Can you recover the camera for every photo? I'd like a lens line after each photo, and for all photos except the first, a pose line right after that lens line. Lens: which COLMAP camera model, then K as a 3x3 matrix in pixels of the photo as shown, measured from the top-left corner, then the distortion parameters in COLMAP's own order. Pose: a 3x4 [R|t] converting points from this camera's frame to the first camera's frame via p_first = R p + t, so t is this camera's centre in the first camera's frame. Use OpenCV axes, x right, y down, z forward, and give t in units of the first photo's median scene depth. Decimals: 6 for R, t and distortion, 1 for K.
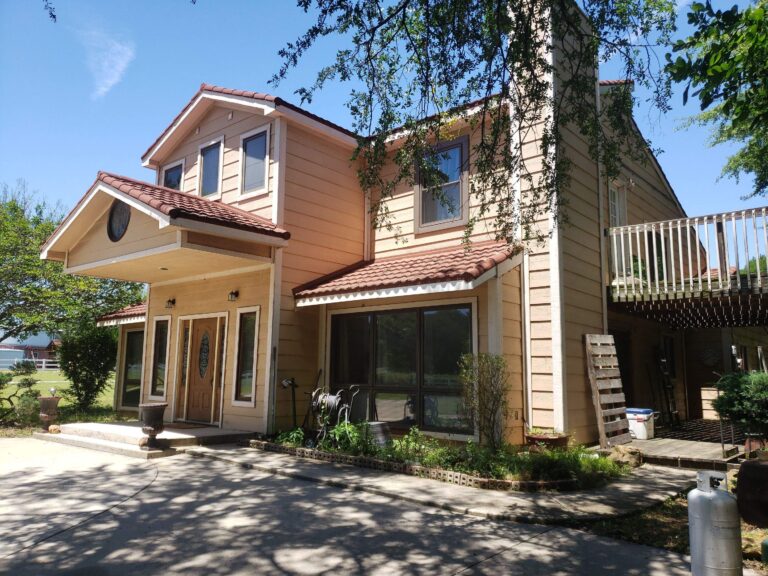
lens RADIAL K [[563.9, 0, 384.0], [0, 563.9, 288.0], [0, 0, 1]] dist [0.005466, 0.002093]
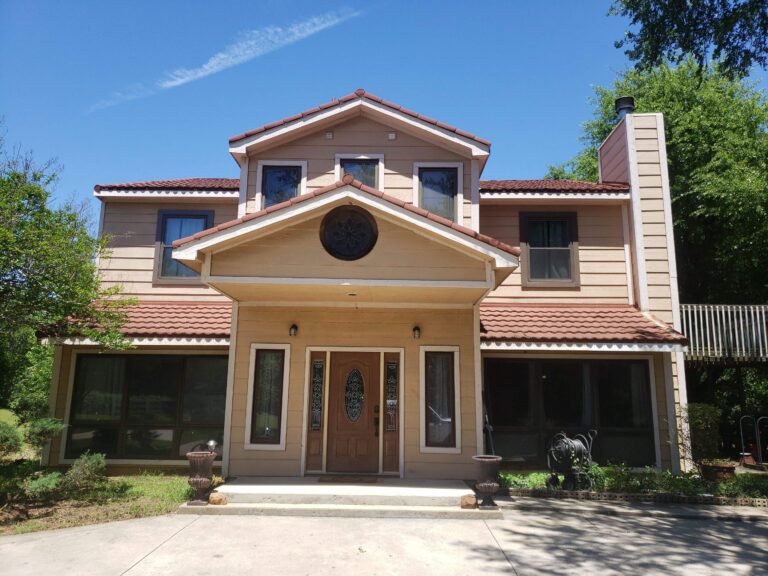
lens RADIAL K [[568.5, 0, 384.0], [0, 568.5, 288.0], [0, 0, 1]] dist [0.148600, -0.188279]
pose [[0.795830, 0.116142, 0.594277, -0.846615], [-0.097936, 0.993200, -0.062954, 0.005637], [-0.597548, -0.008100, 0.801793, 0.257359]]
